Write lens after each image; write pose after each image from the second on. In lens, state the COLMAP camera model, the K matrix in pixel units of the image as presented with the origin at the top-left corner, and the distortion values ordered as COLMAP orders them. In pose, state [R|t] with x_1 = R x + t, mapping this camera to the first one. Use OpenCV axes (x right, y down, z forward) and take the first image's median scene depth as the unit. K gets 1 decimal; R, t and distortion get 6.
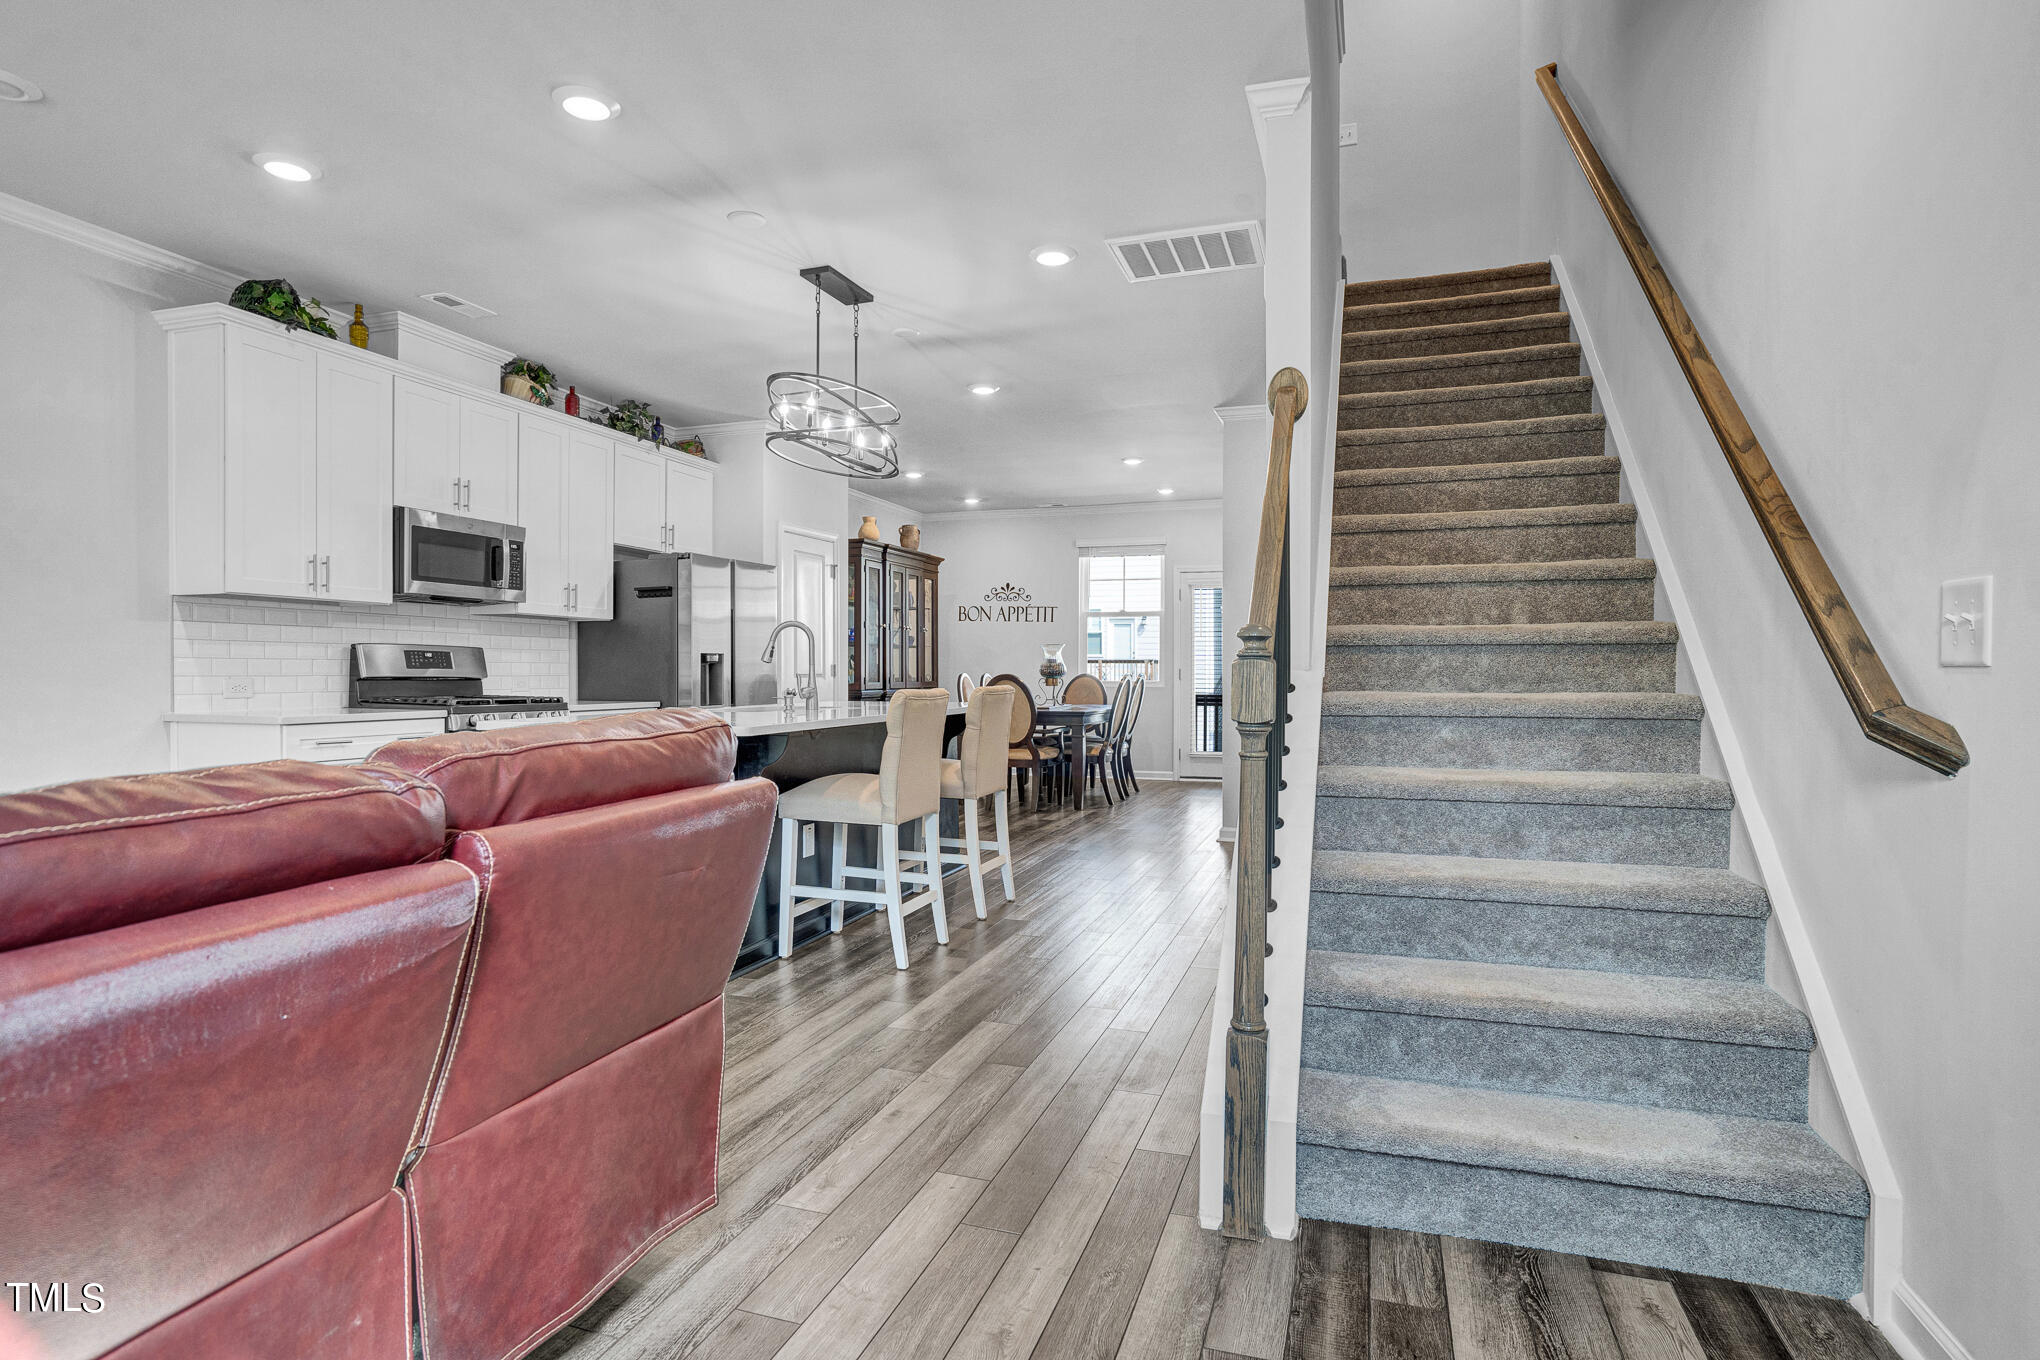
lens RADIAL K [[1096.7, 0, 1020.0], [0, 1096.7, 680.0], [0, 0, 1]] dist [-0.001865, -0.000358]
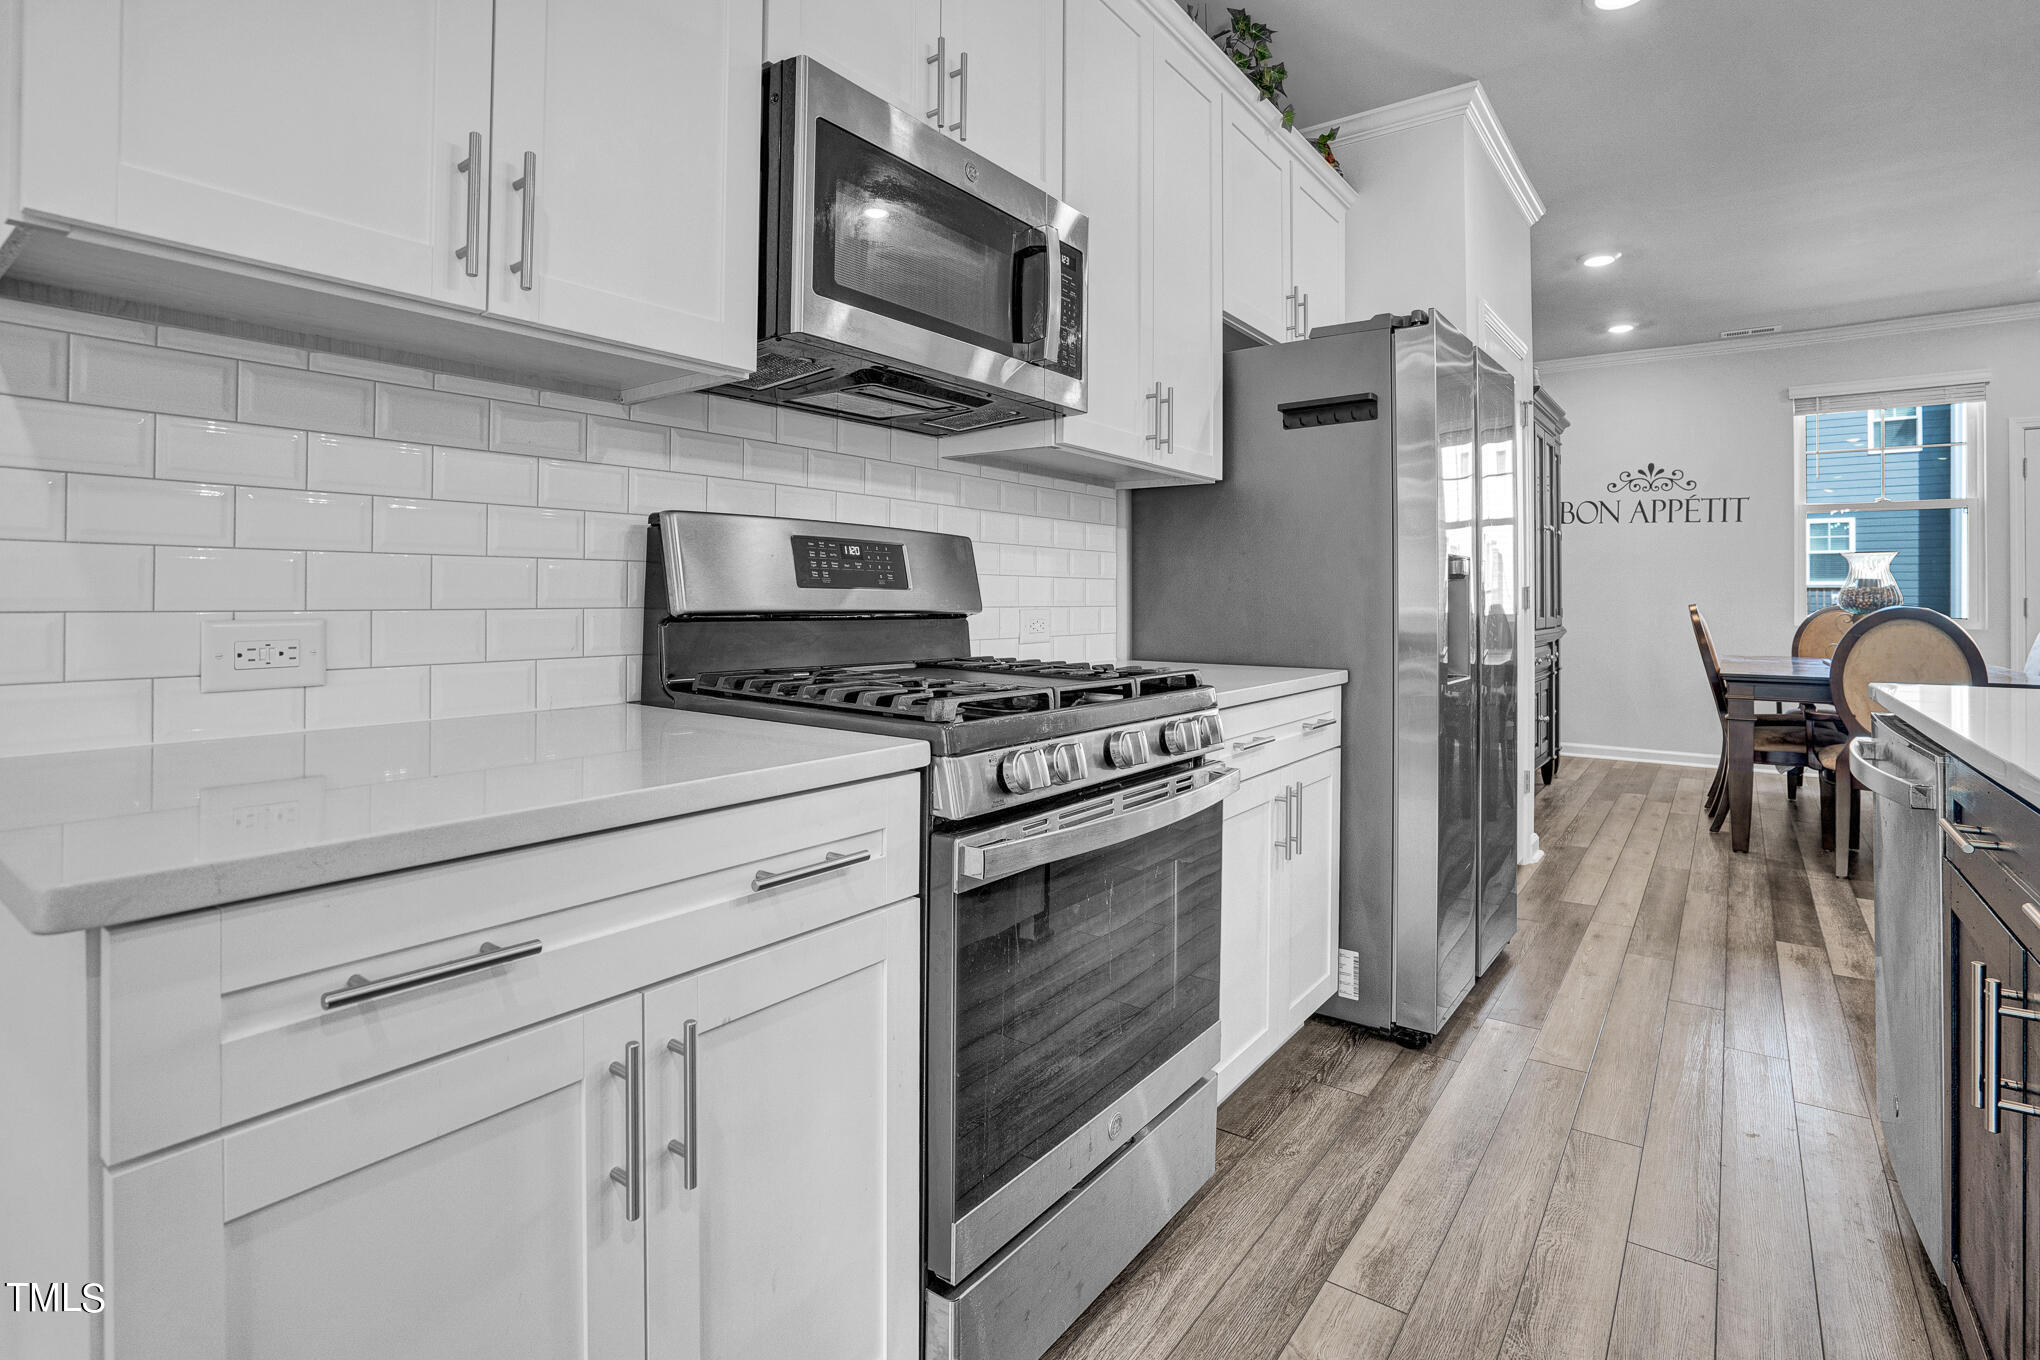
lens RADIAL K [[1008.6, 0, 1024.9], [0, 1008.6, 588.3], [0, 0, 1]] dist [-0.001197, -0.000211]
pose [[0.956813, 0.005412, -0.290653, -0.382578], [-0.010476, 0.999819, -0.015871, -0.005544], [0.290514, 0.018230, 0.956697, 0.688061]]
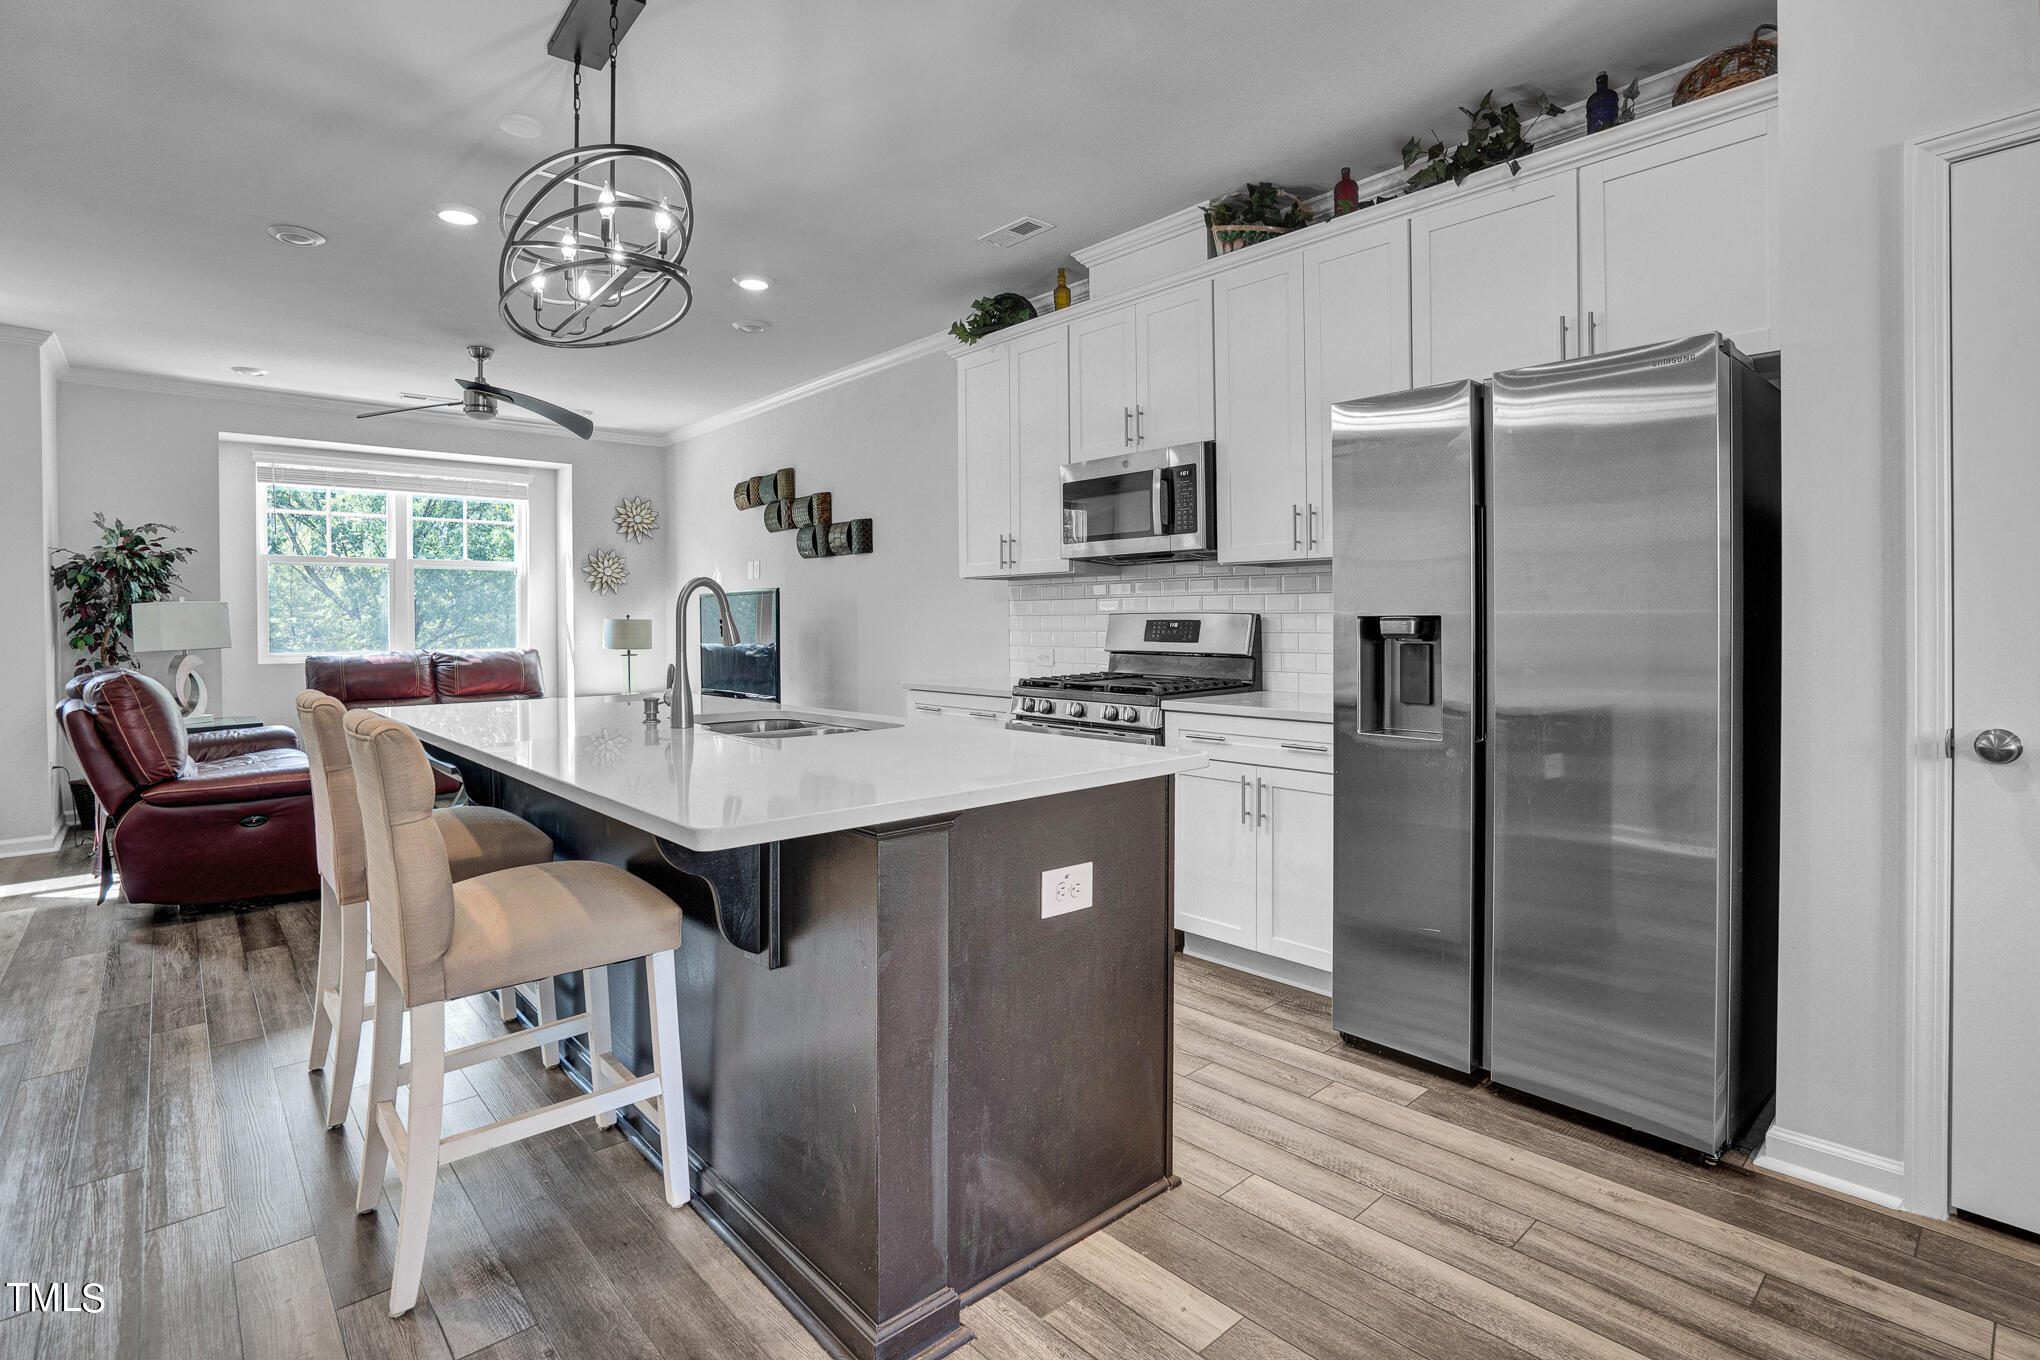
lens RADIAL K [[1028.9, 0, 1019.3], [0, 1028.9, 635.9], [0, 0, 1]] dist [-0.001528, -0.000327]
pose [[-0.510043, 0.010558, -0.860084, 0.178367], [-0.005351, 0.999866, 0.015448, -0.026034], [0.860132, 0.012481, -0.509919, 1.279190]]
